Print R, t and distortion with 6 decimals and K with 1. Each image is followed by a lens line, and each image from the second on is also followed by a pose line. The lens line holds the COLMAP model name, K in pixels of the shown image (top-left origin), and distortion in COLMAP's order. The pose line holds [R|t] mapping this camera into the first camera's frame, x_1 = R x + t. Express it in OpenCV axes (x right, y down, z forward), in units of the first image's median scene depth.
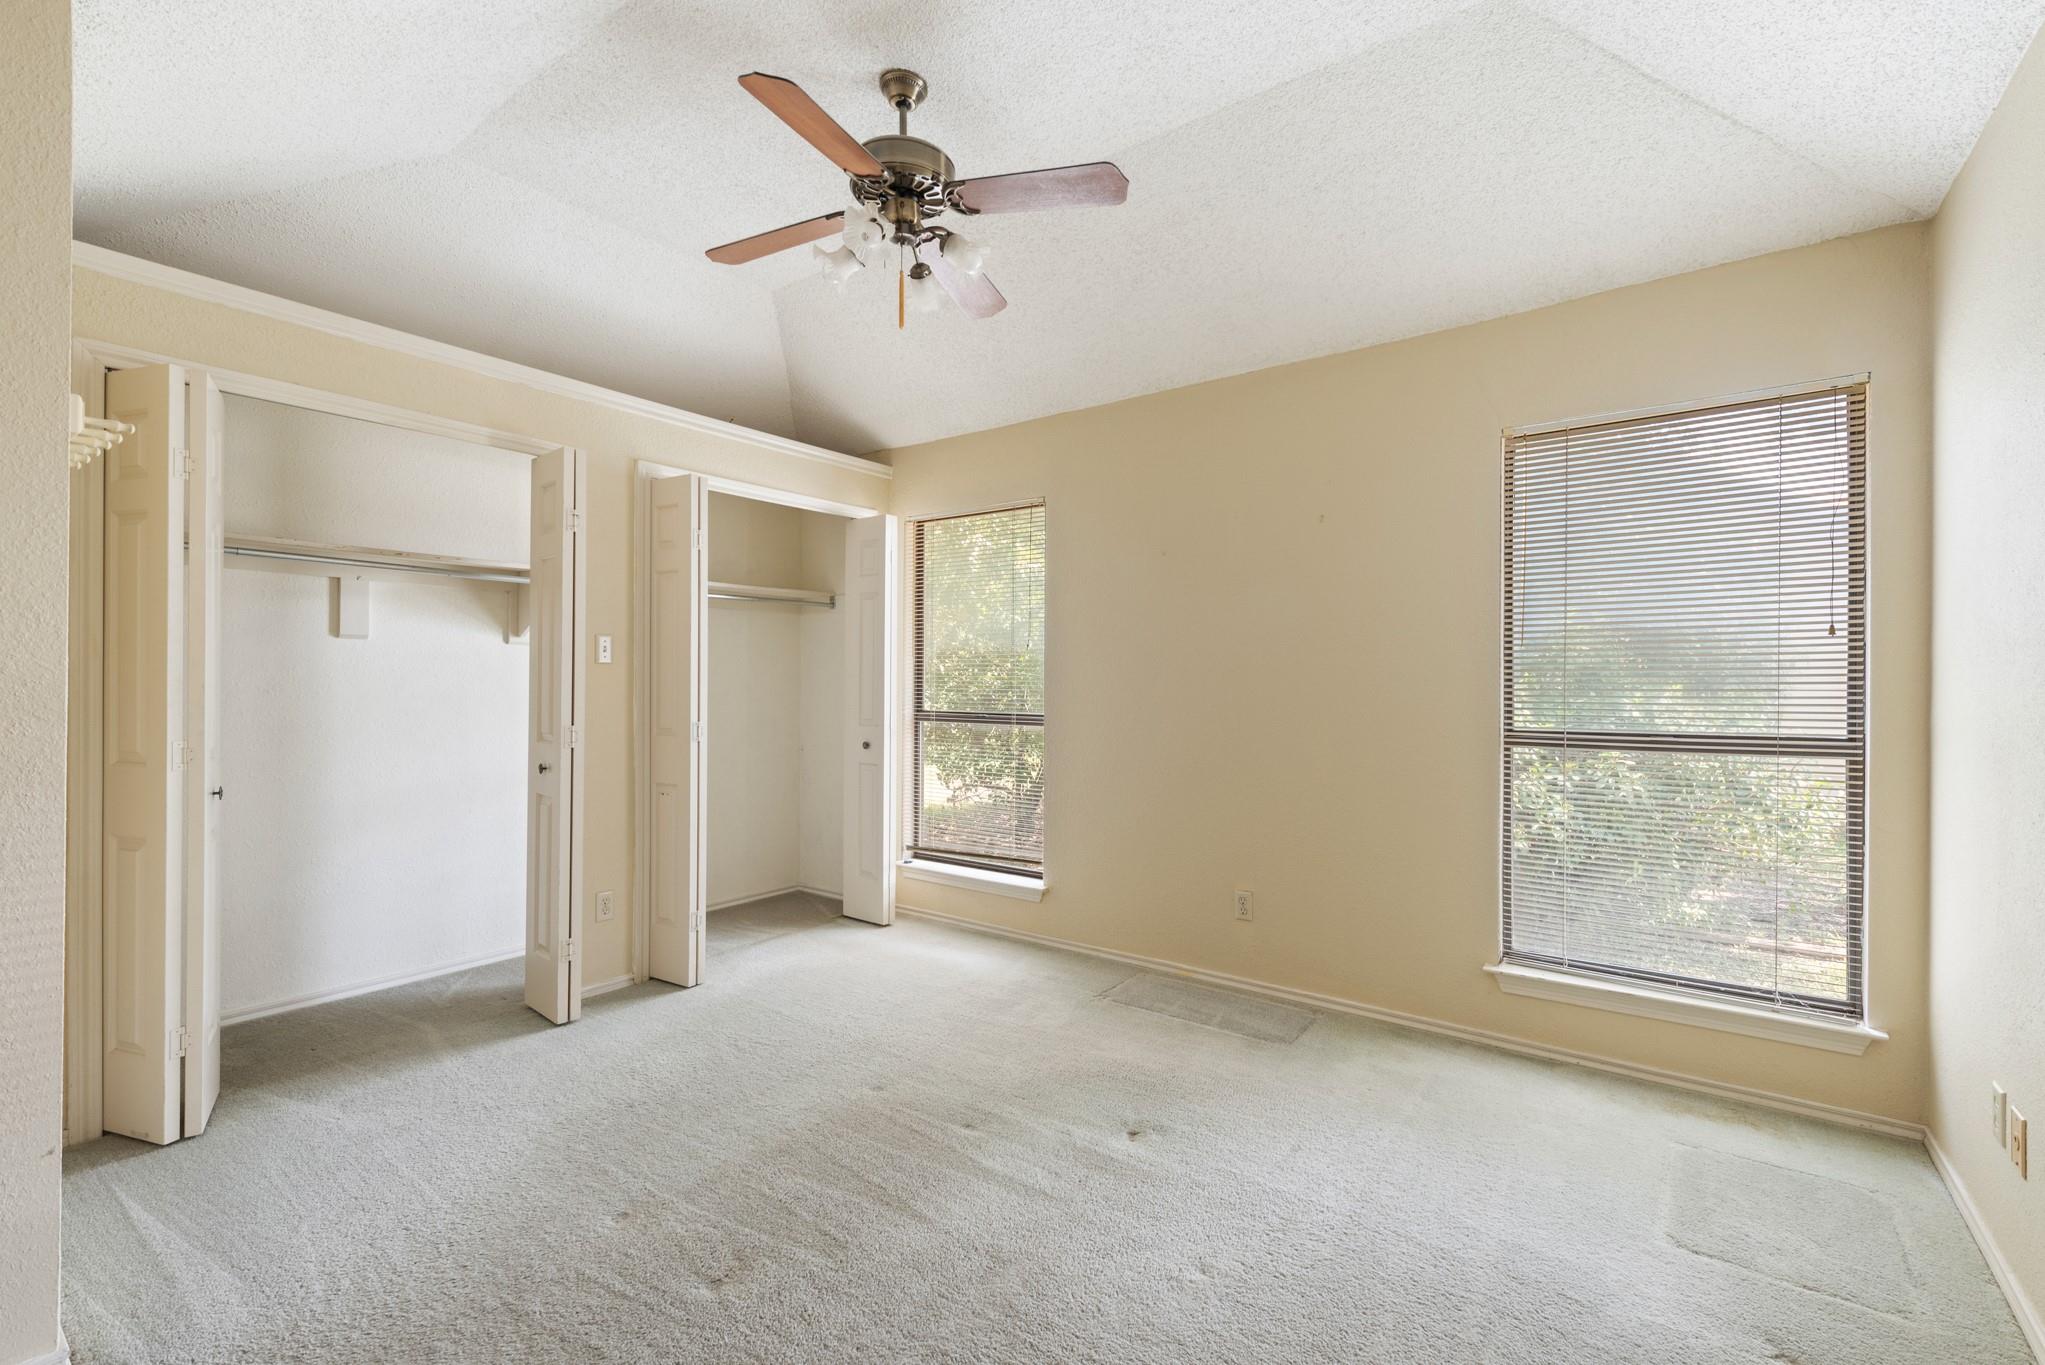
lens RADIAL K [[905.7, 0, 1022.5], [0, 905.7, 682.5], [0, 0, 1]] dist [-0.000087, -0.000057]
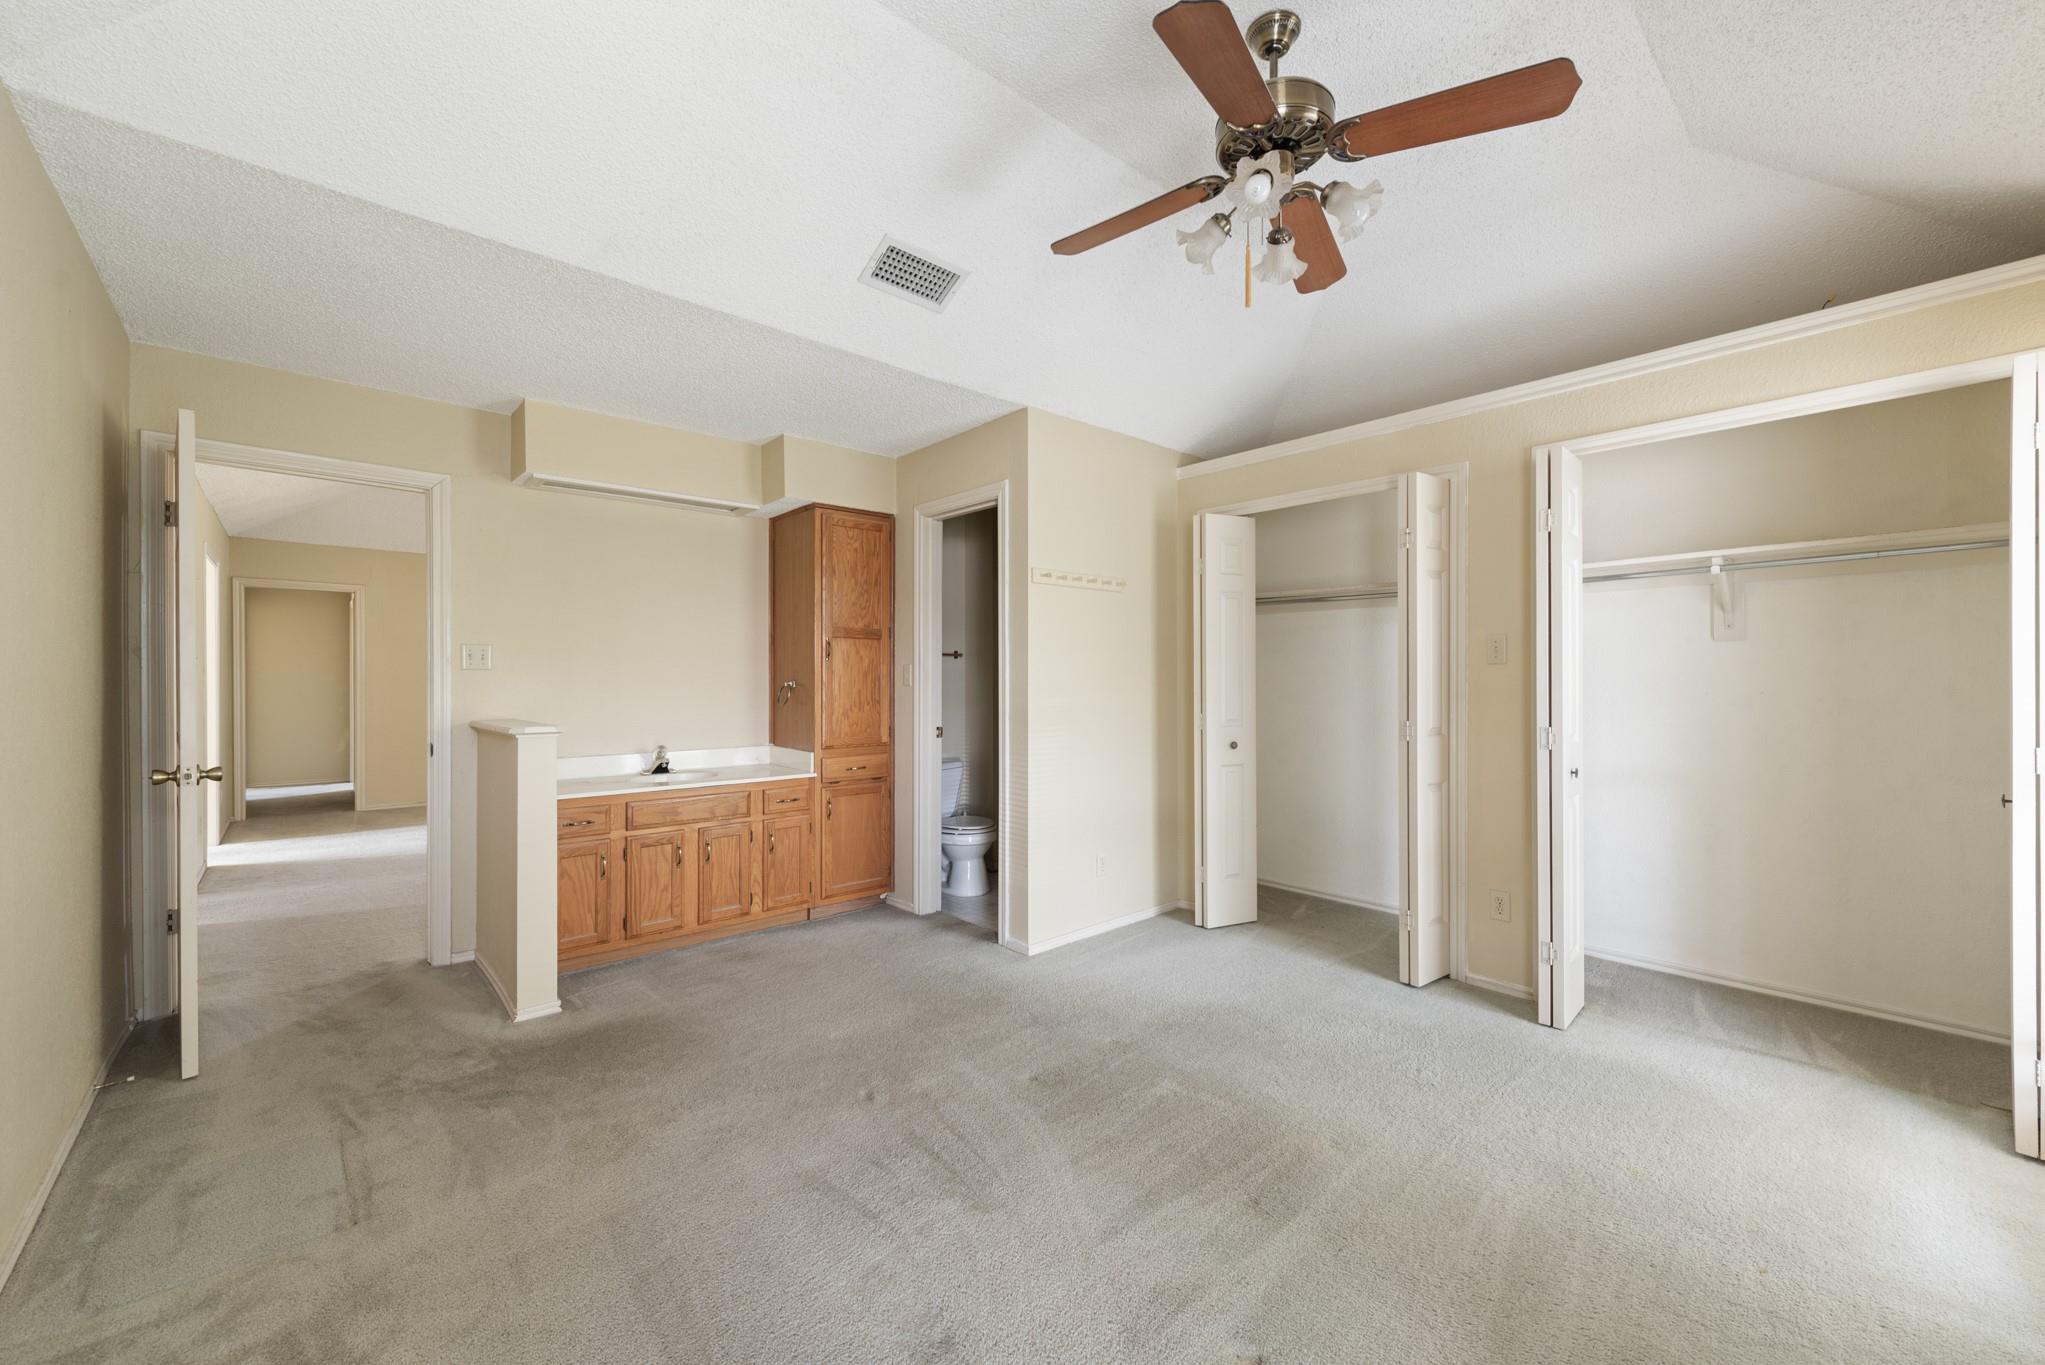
lens RADIAL K [[787.4, 0, 1022.5], [0, 787.4, 682.5], [0, 0, 1]] dist [-0.000760, -0.000193]
pose [[-0.213995, 0.000851, -0.976834, 0.503190], [-0.001298, 0.999998, 0.001155, -0.000156], [0.976834, 0.001515, -0.213993, 0.670071]]
